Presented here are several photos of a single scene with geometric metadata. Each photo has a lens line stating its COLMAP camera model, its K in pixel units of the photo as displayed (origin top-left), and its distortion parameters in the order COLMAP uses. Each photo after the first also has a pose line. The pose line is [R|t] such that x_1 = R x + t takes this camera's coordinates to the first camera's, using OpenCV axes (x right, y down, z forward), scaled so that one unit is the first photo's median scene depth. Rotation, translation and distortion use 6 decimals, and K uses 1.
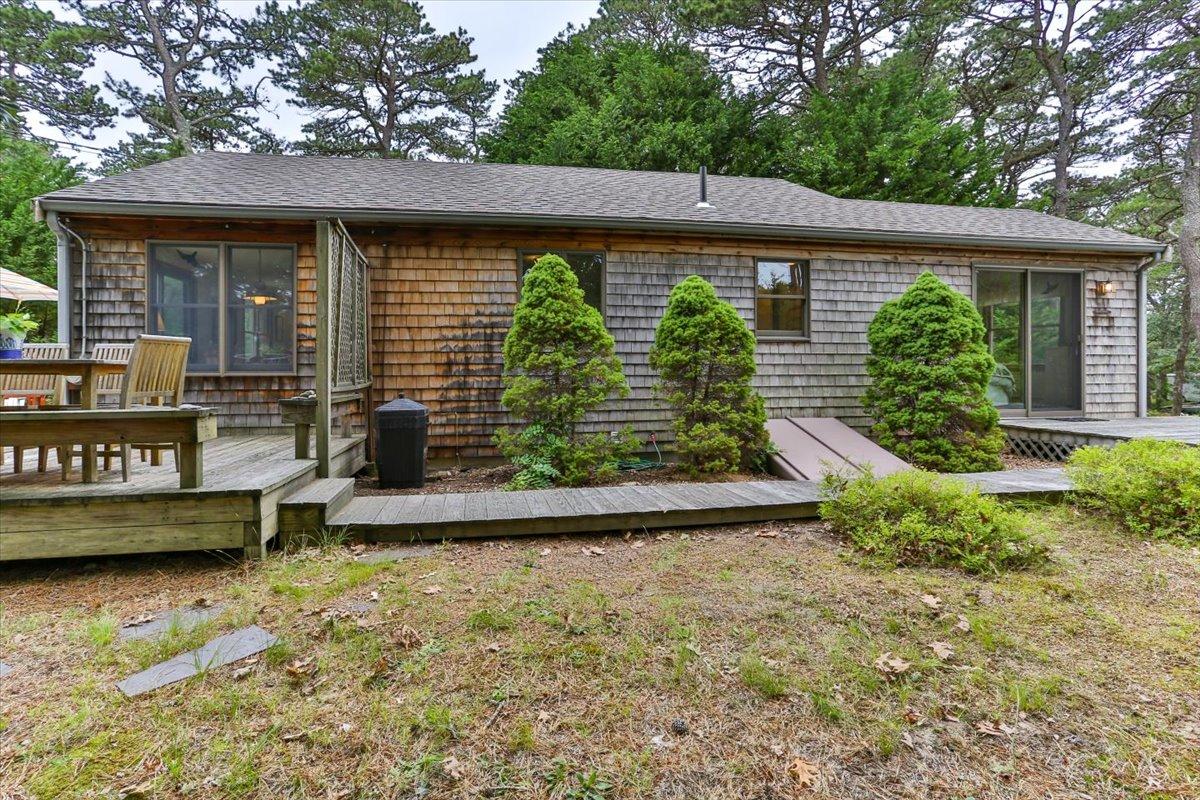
lens RADIAL K [[630.1, 0, 608.4], [0, 630.1, 379.1], [0, 0, 1]] dist [-0.029064, 0.011680]
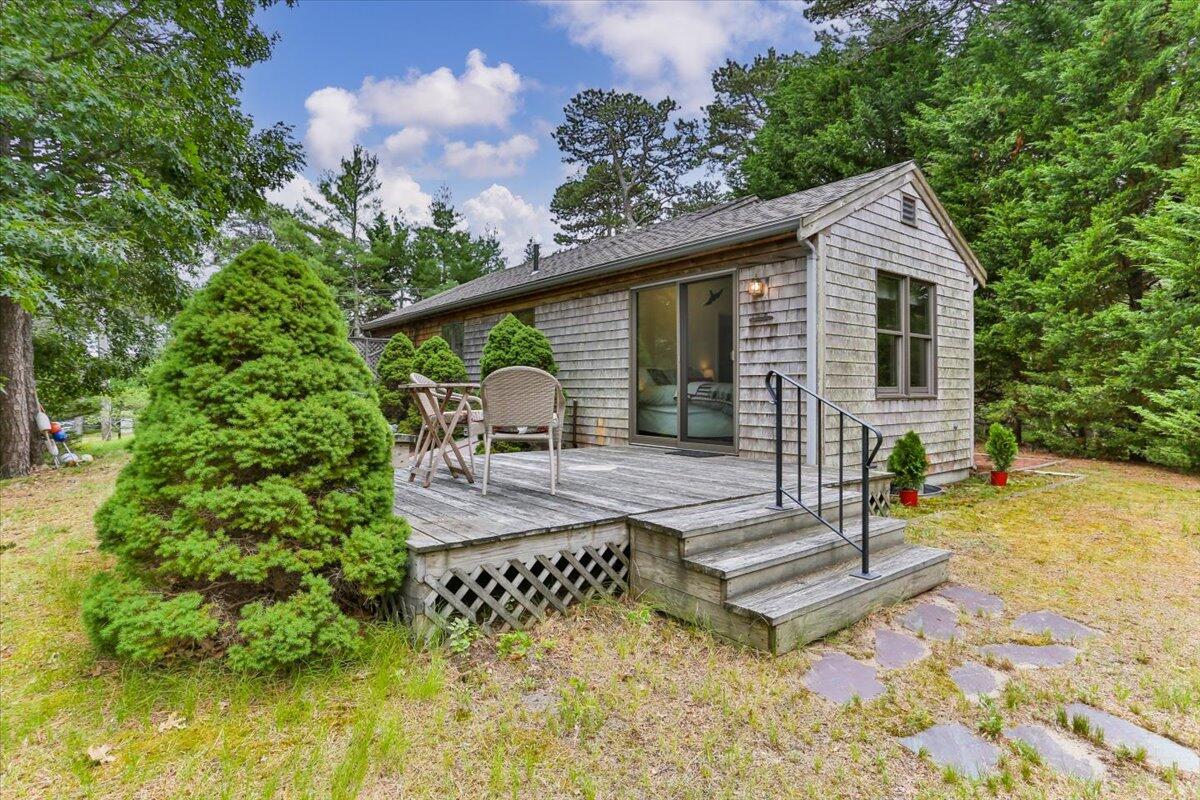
lens RADIAL K [[630.1, 0, 598.7], [0, 630.1, 392.6], [0, 0, 1]] dist [-0.029064, 0.011680]
pose [[0.462772, 0.008185, -0.886439, 1.534186], [-0.011909, 0.999925, 0.003016, -0.019952], [0.886397, 0.009160, 0.462835, 0.521042]]
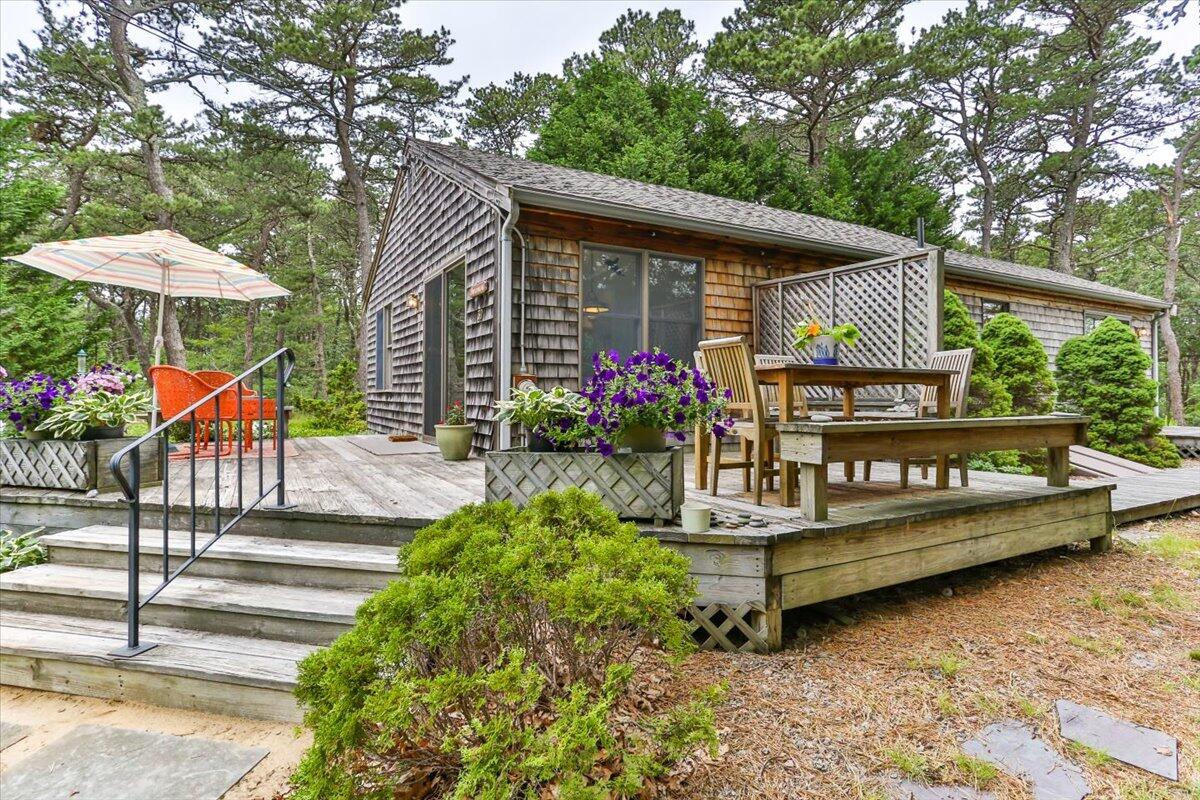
lens RADIAL K [[630.1, 0, 606.6], [0, 630.1, 400.3], [0, 0, 1]] dist [-0.029064, 0.011680]
pose [[0.946591, 0.003578, 0.322416, -0.825423], [-0.001471, 0.999976, -0.006779, 0.012576], [-0.322432, 0.005943, 0.946574, 0.096729]]
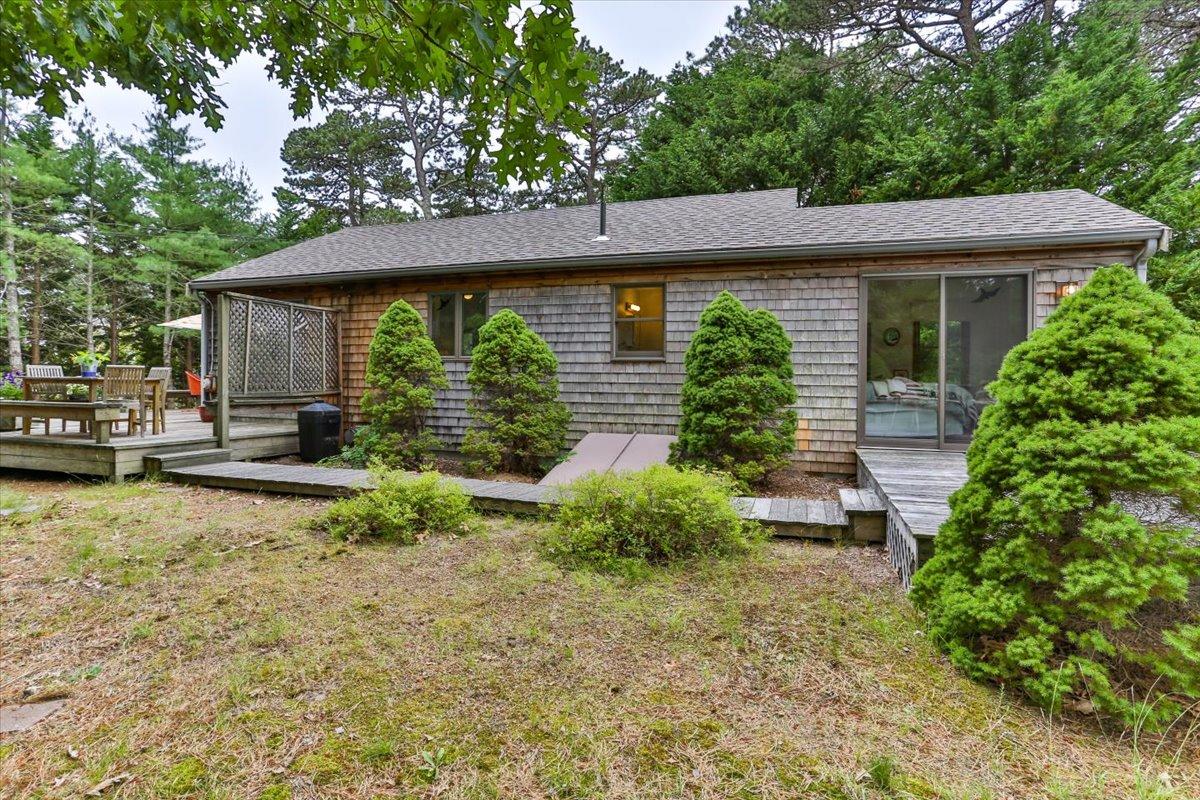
lens RADIAL K [[630.1, 0, 599.5], [0, 630.1, 399.1], [0, 0, 1]] dist [-0.029064, 0.011680]
pose [[0.868610, 0.026879, -0.494767, 0.748736], [-0.020215, 0.999619, 0.018816, -0.015059], [0.495084, -0.006342, 0.868822, 0.034748]]
